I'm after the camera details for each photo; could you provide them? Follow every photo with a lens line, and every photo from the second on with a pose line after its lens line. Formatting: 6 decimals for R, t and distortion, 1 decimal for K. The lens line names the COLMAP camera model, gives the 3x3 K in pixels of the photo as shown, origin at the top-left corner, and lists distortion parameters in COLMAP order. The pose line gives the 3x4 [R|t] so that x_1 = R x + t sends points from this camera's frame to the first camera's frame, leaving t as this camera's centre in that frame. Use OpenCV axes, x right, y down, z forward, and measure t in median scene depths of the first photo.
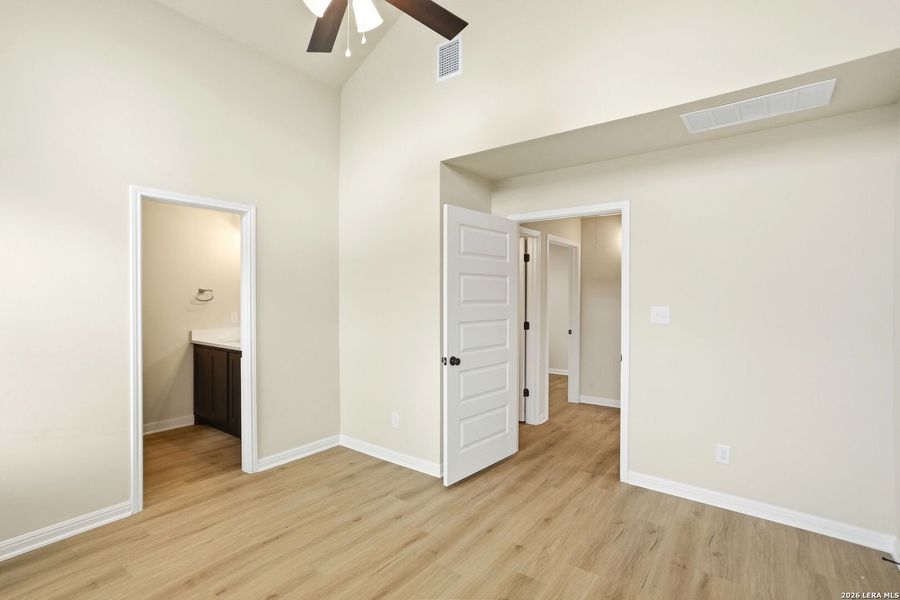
lens RADIAL K [[439.5, 0, 445.5], [0, 439.5, 299.4], [0, 0, 1]] dist [-0.077449, 0.044265]
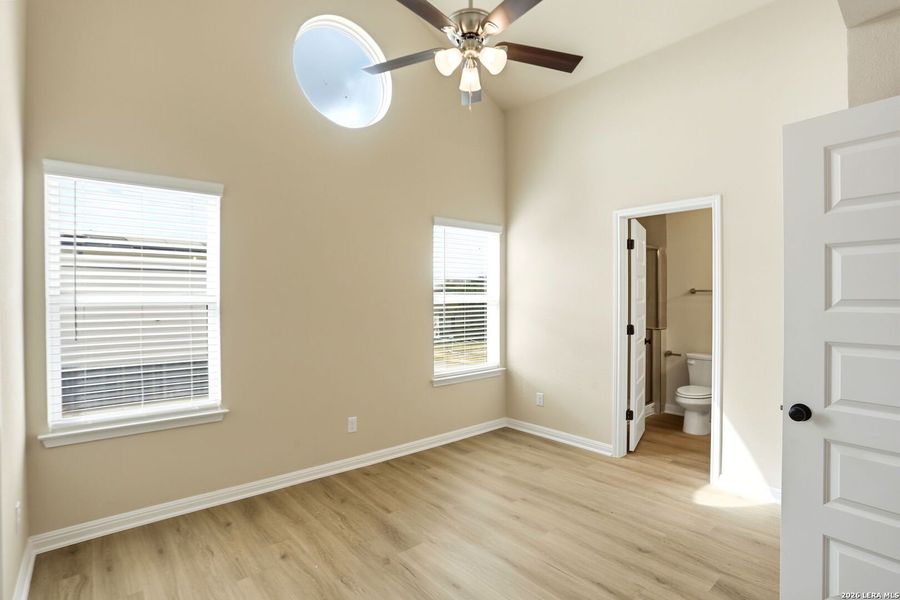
lens RADIAL K [[439.5, 0, 445.5], [0, 439.5, 299.4], [0, 0, 1]] dist [-0.077449, 0.044265]
pose [[-0.223409, 0.008583, -0.974687, 0.769824], [-0.004682, 0.999940, 0.009879, -0.000545], [0.974714, 0.006771, -0.223355, 0.862481]]
